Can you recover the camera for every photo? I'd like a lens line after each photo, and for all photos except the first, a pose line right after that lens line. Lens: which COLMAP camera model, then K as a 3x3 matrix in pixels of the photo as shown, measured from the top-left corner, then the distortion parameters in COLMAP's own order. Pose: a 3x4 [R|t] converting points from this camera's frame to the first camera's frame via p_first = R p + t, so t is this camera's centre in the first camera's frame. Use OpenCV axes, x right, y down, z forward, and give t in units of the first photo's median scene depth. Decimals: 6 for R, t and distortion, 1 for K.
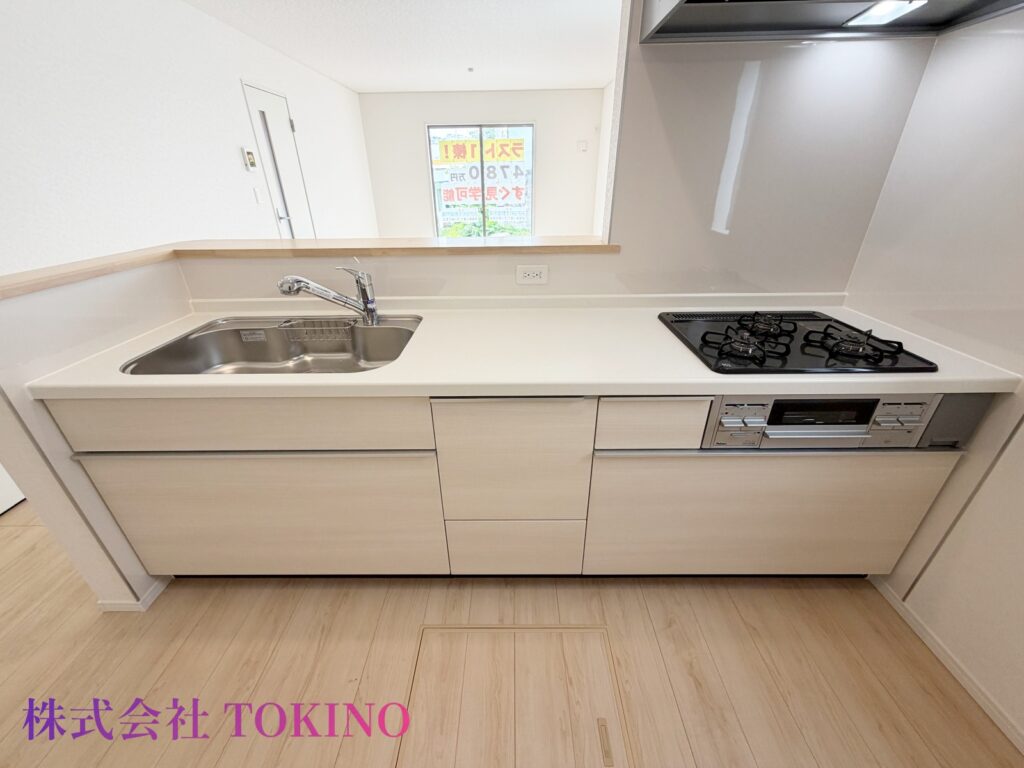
lens RADIAL K [[409.2, 0, 511.7], [0, 409.2, 383.3], [0, 0, 1]] dist [-0.001813, -0.000597]
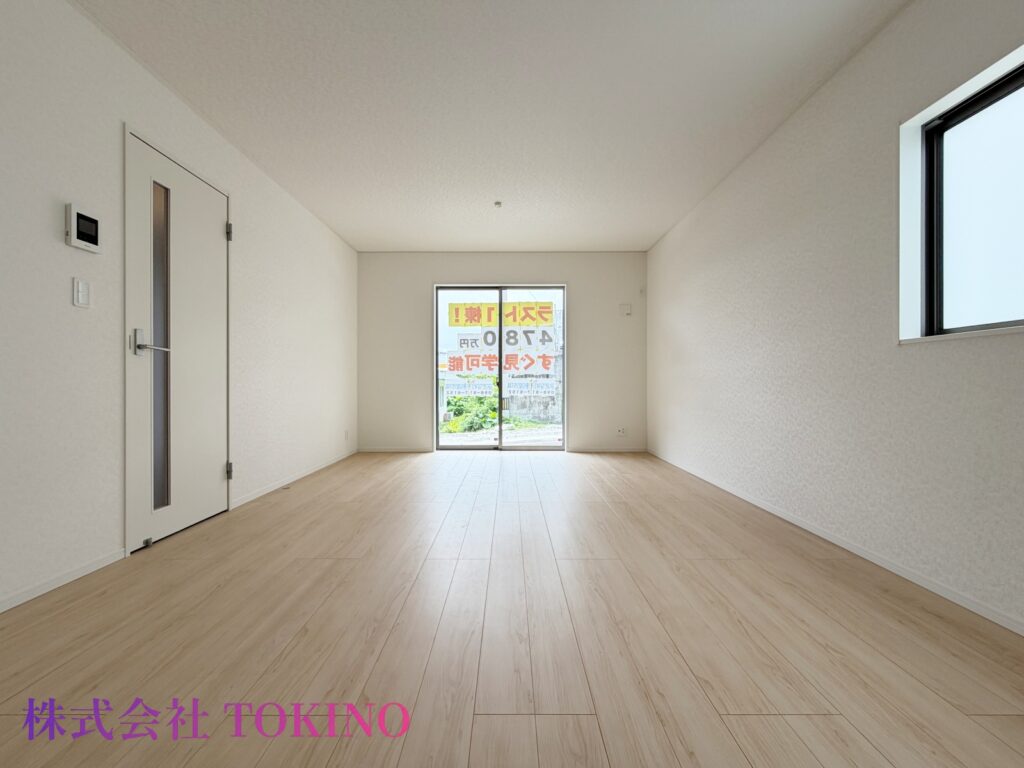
lens RADIAL K [[409.2, 0, 509.2], [0, 409.2, 384.0], [0, 0, 1]] dist [-0.001813, -0.000597]
pose [[0.999938, 0.010604, 0.003539, -0.056606], [-0.007871, 0.892635, -0.450712, -0.078668], [-0.007939, 0.450656, 0.892663, 0.332983]]
